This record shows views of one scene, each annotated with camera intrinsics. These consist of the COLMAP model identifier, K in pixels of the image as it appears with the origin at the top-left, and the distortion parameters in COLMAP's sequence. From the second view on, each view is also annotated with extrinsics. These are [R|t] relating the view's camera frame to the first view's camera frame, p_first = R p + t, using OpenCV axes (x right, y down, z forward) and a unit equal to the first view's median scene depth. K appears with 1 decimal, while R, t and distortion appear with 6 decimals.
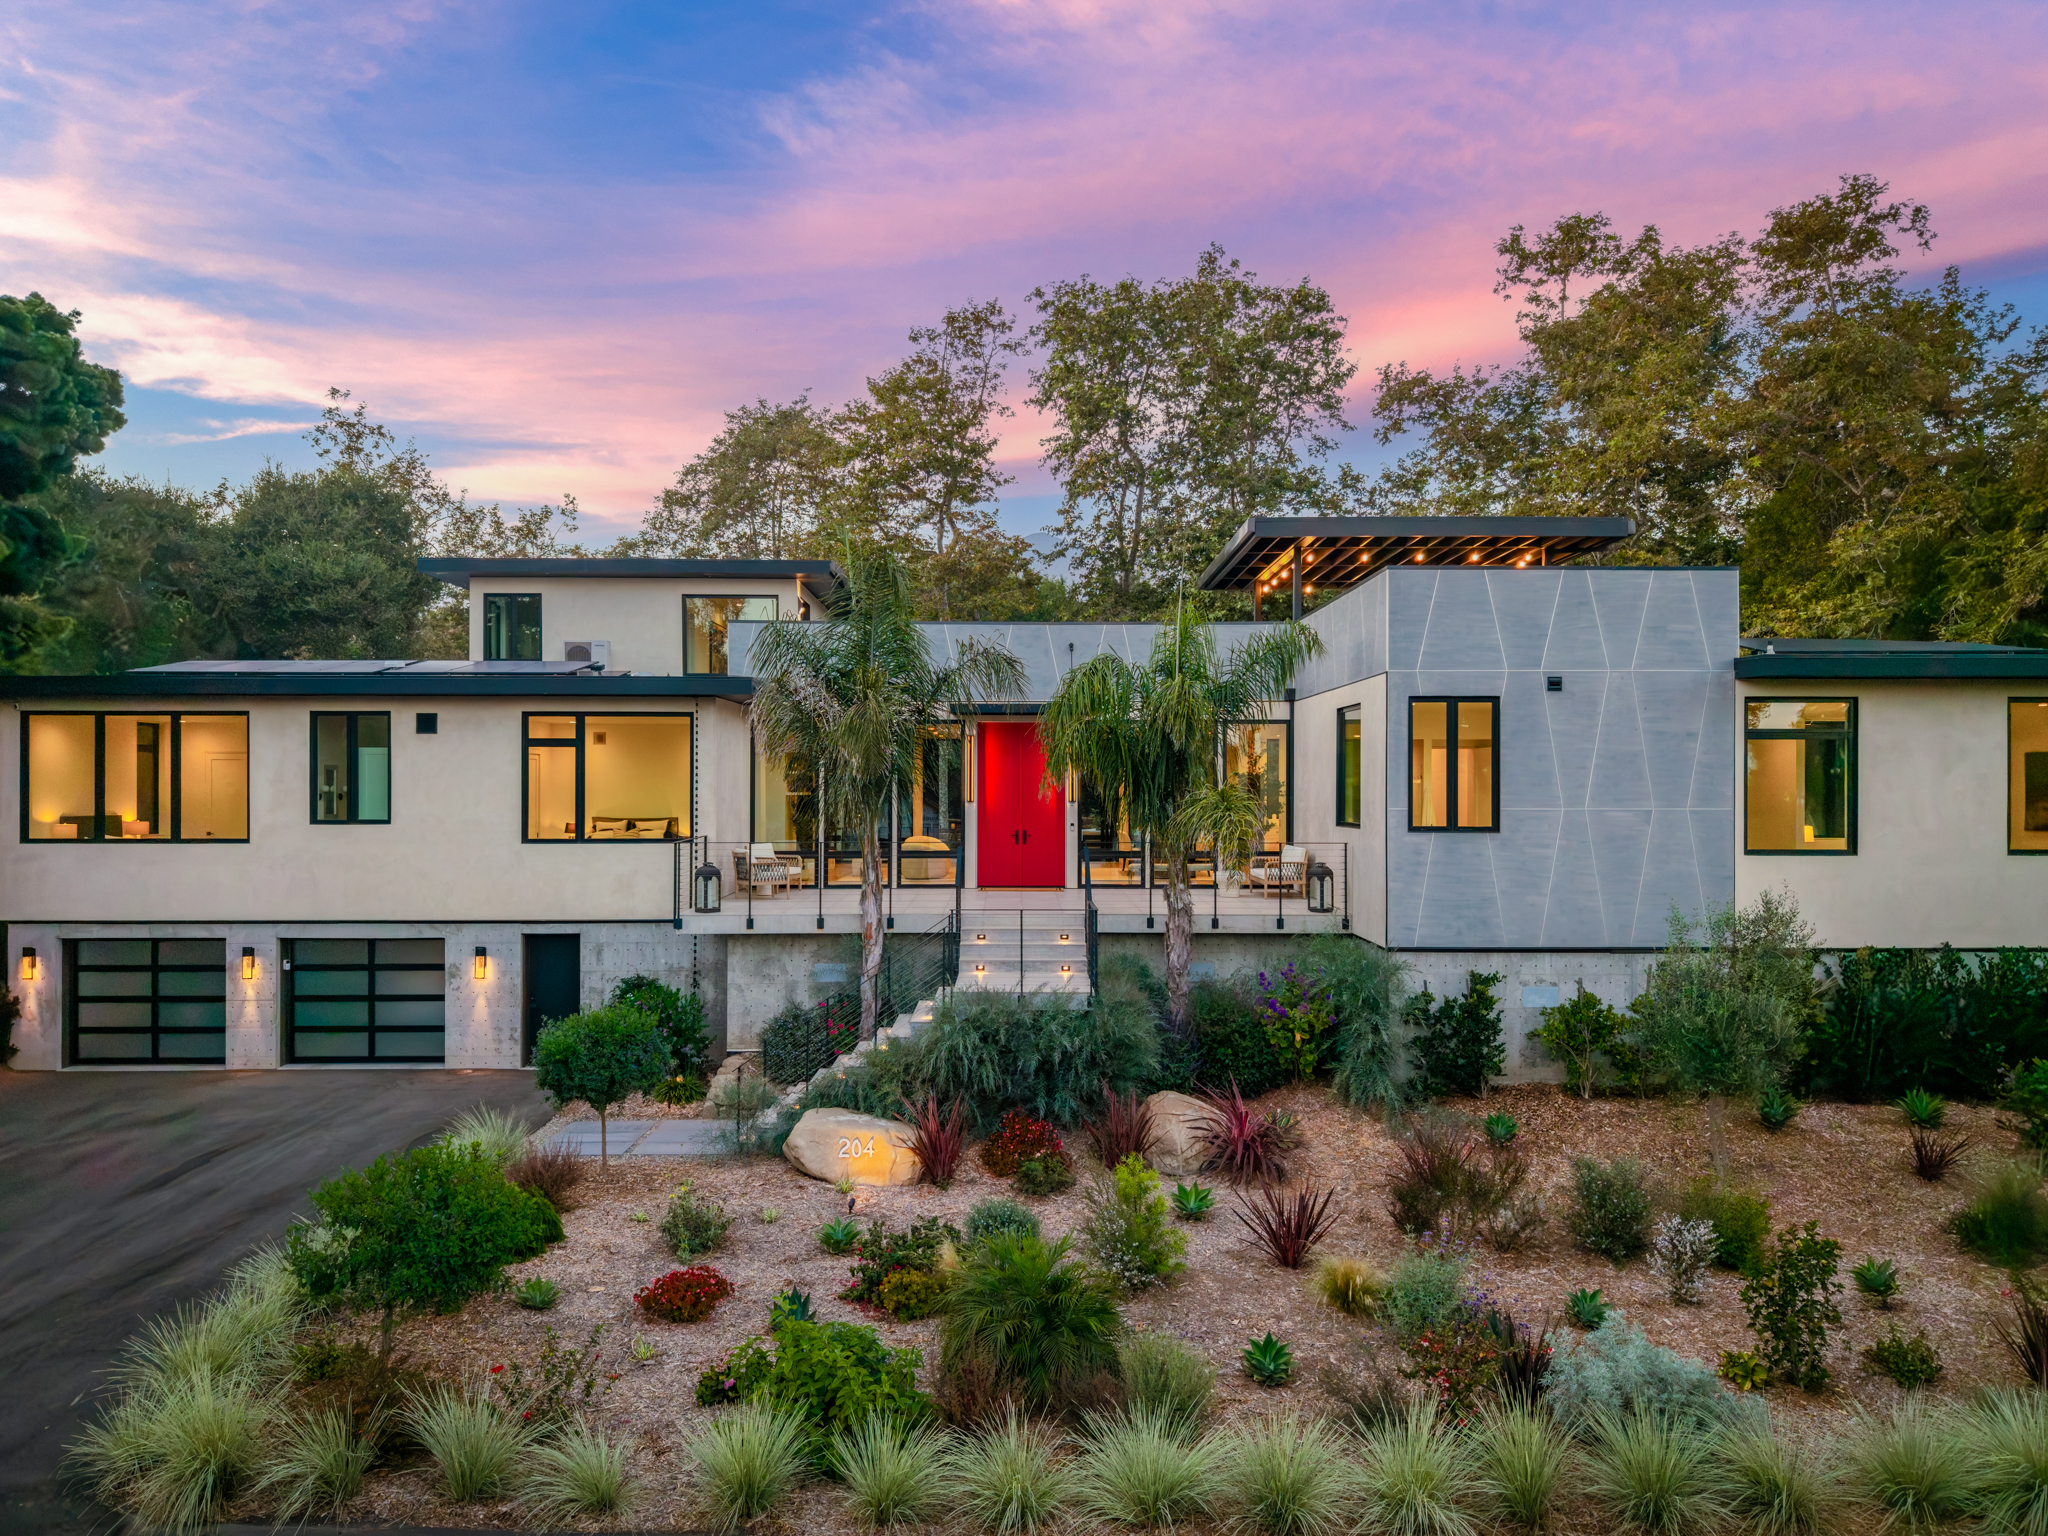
lens RADIAL K [[1368.3, 0, 1024.0], [0, 1368.3, 768.0], [0, 0, 1]] dist [0.027737, -0.028085]
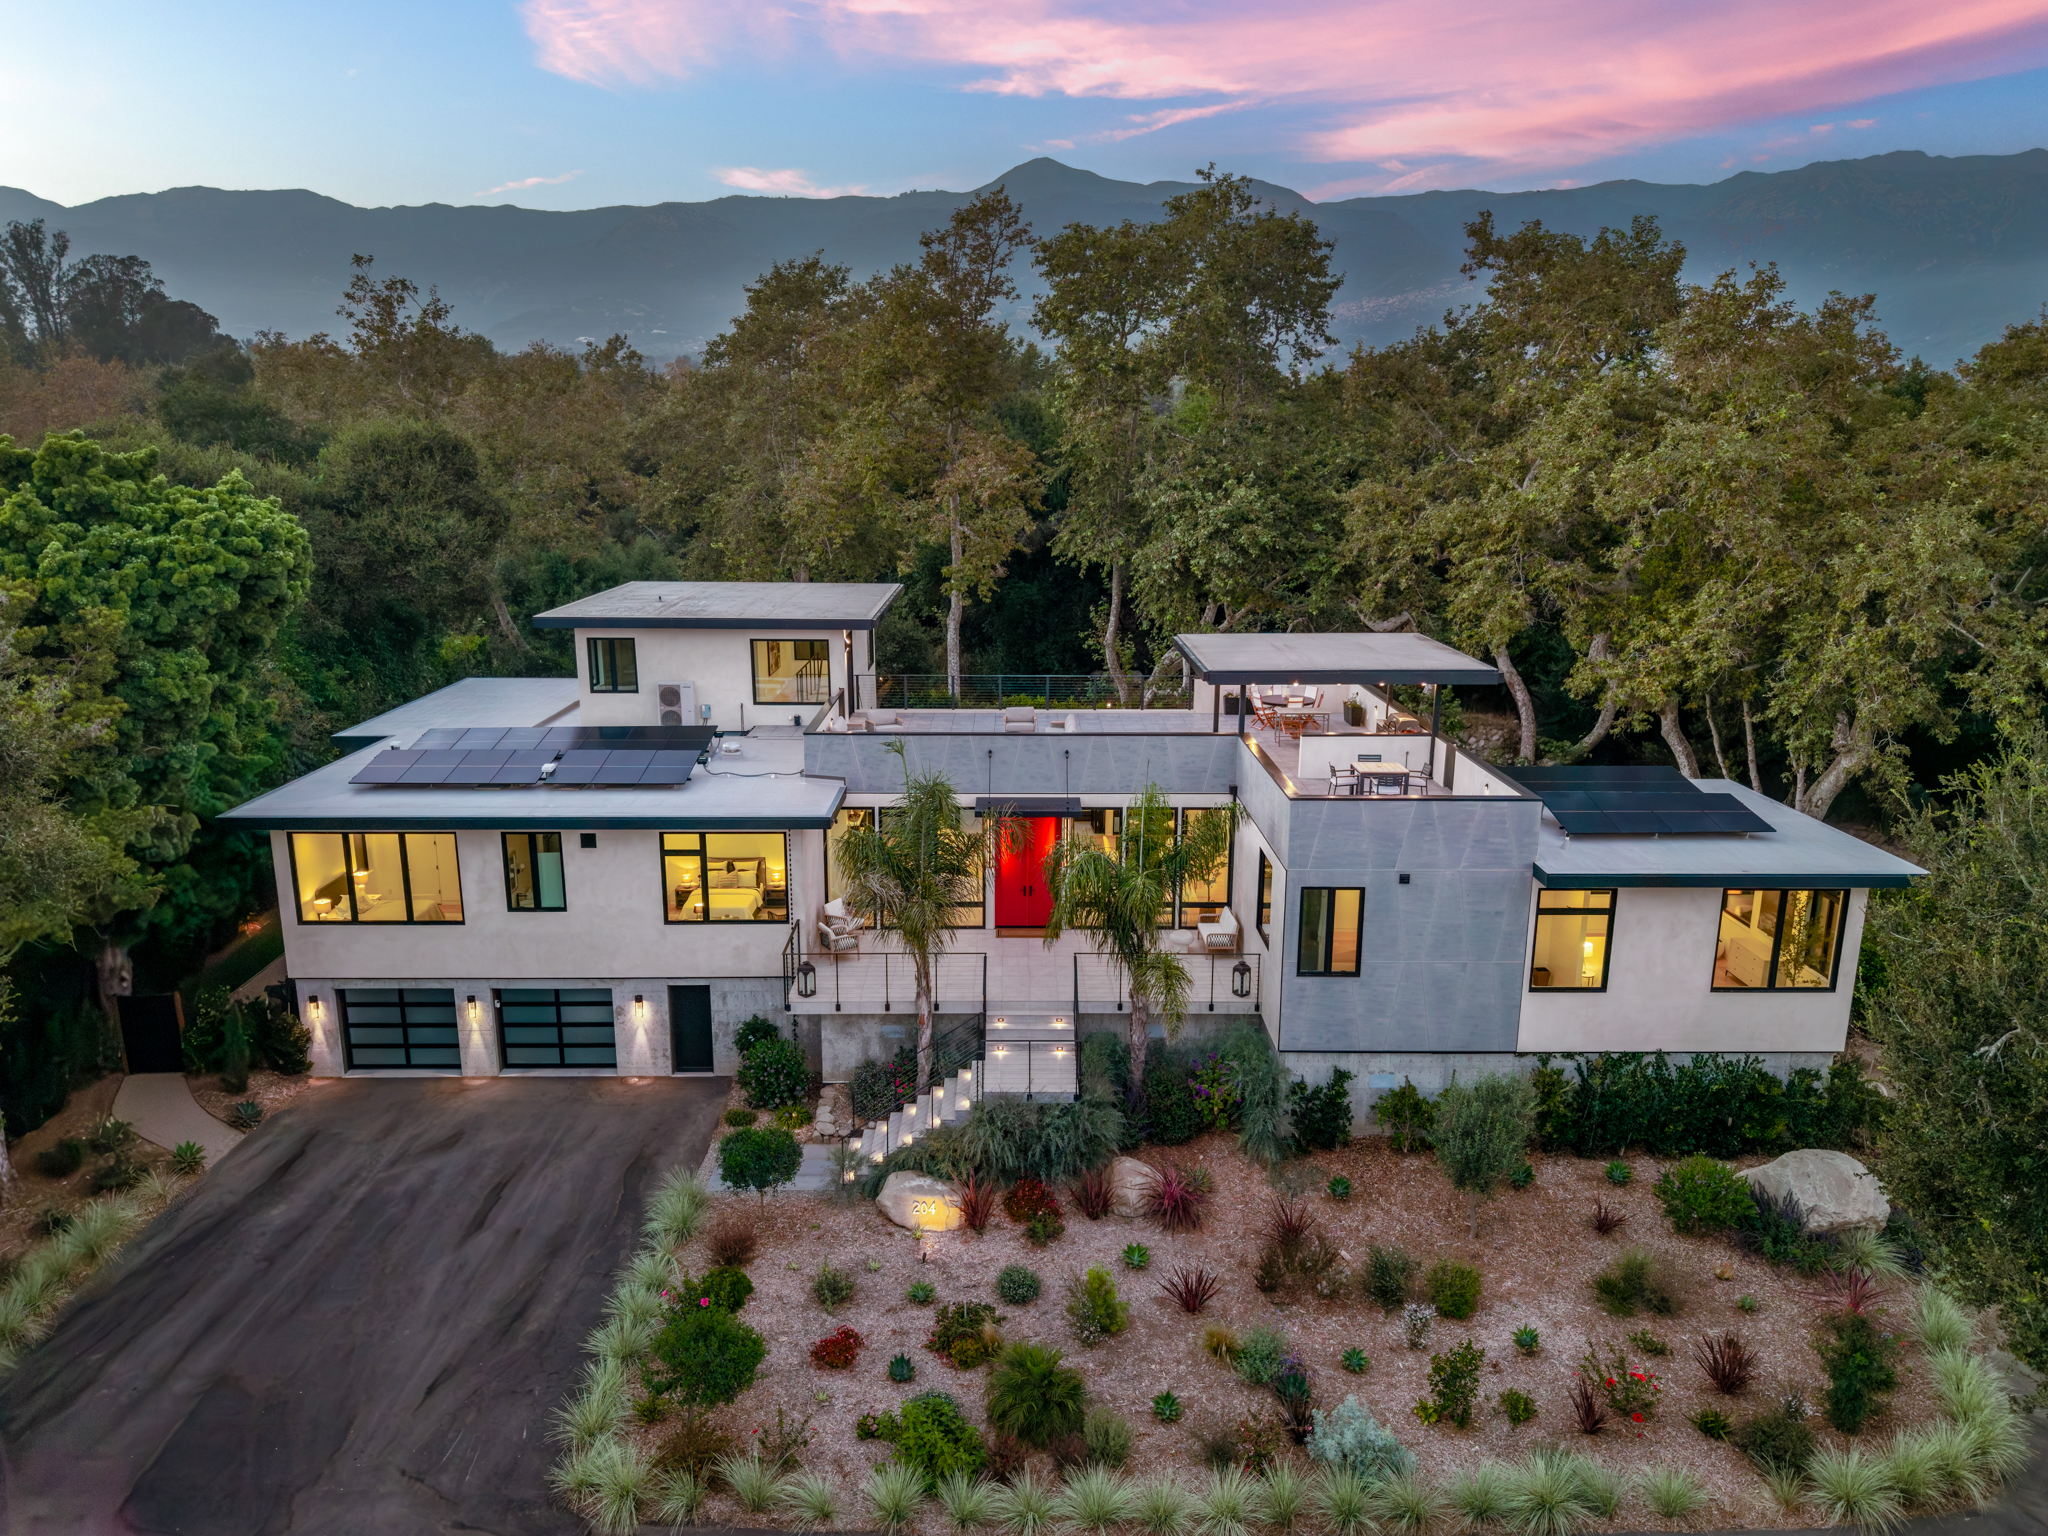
lens RADIAL K [[1368.3, 0, 1024.0], [0, 1368.3, 768.0], [0, 0, 1]] dist [0.027737, -0.028085]
pose [[0.999997, 0.002408, 0.000139, -0.008500], [-0.002375, 0.972954, 0.230987, -0.499789], [0.000421, -0.230987, 0.972957, -0.354937]]
